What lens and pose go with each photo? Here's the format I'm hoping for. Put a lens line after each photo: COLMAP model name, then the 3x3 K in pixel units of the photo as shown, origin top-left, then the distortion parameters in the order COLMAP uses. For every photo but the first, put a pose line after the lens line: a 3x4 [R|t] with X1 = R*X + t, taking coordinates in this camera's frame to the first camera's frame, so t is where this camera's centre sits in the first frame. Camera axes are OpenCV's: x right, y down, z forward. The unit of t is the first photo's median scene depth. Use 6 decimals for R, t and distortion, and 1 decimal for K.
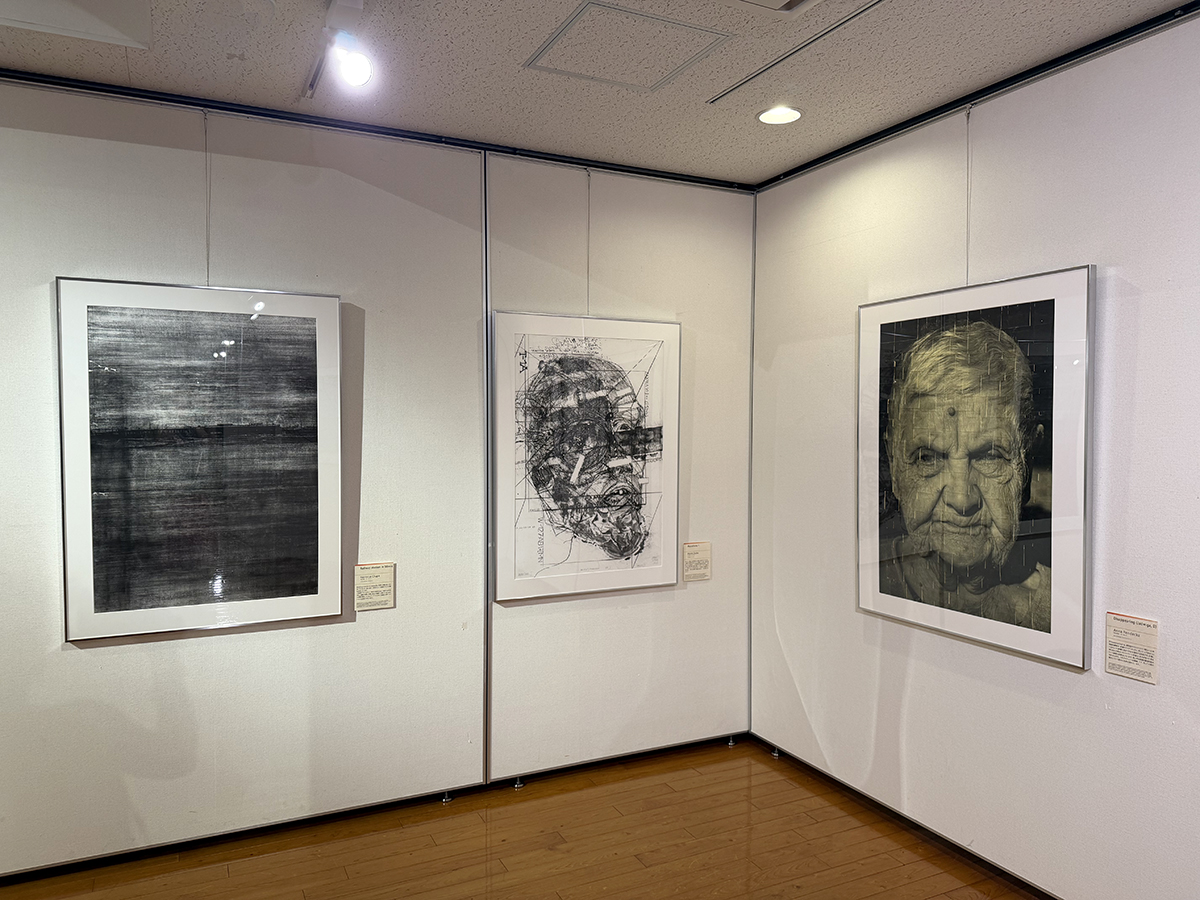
lens RADIAL K [[847.6, 0, 588.6], [0, 847.6, 446.3], [0, 0, 1]] dist [0.126211, -0.200432]
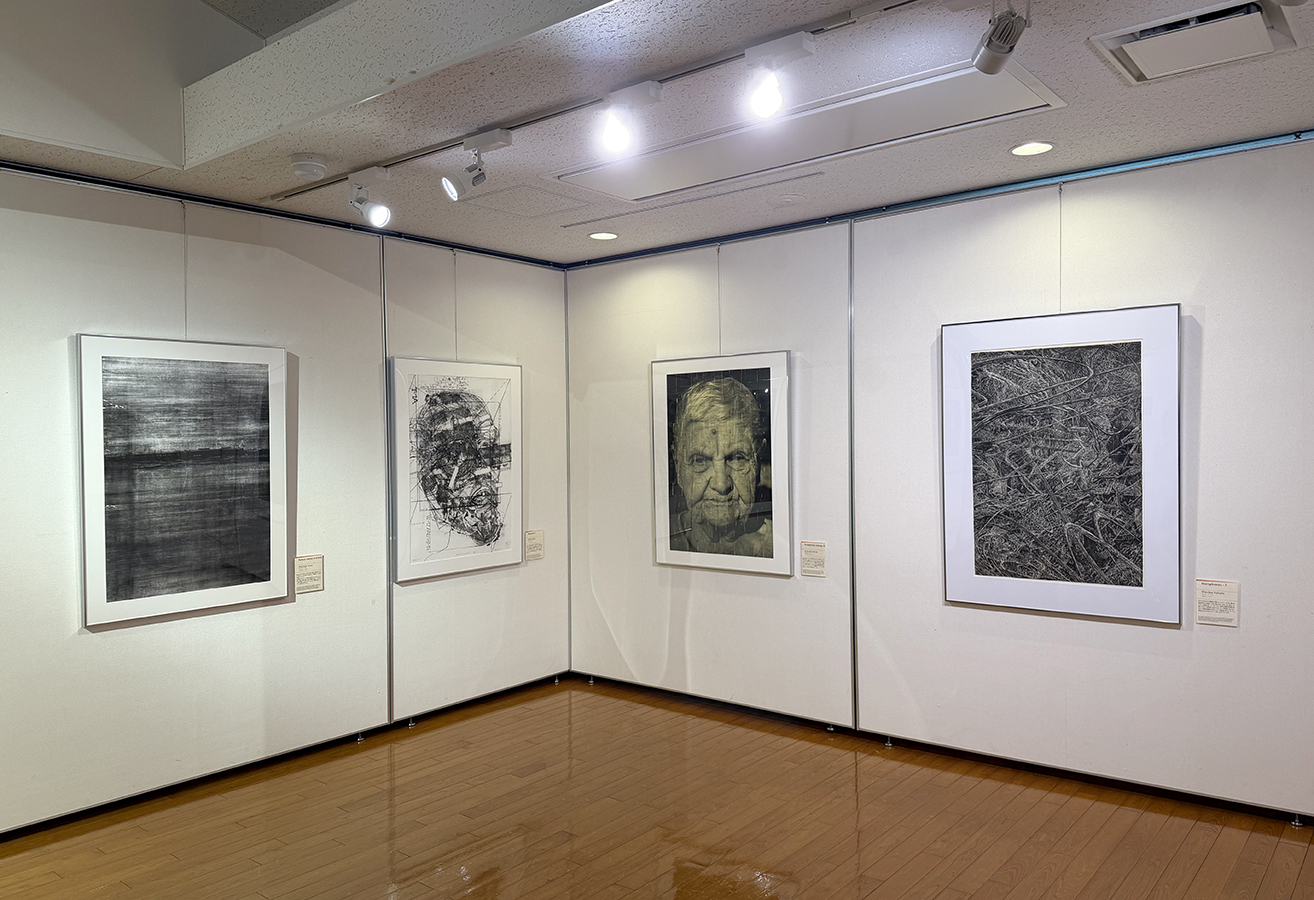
lens RADIAL K [[1026.0, 0, 632.5], [0, 1026.0, 430.3], [0, 0, 1]] dist [0.122676, -0.298304]
pose [[0.915103, -0.013030, 0.403010, -0.464419], [0.026222, 0.999285, -0.027232, 0.005884], [-0.402367, 0.035488, 0.914790, -0.660081]]
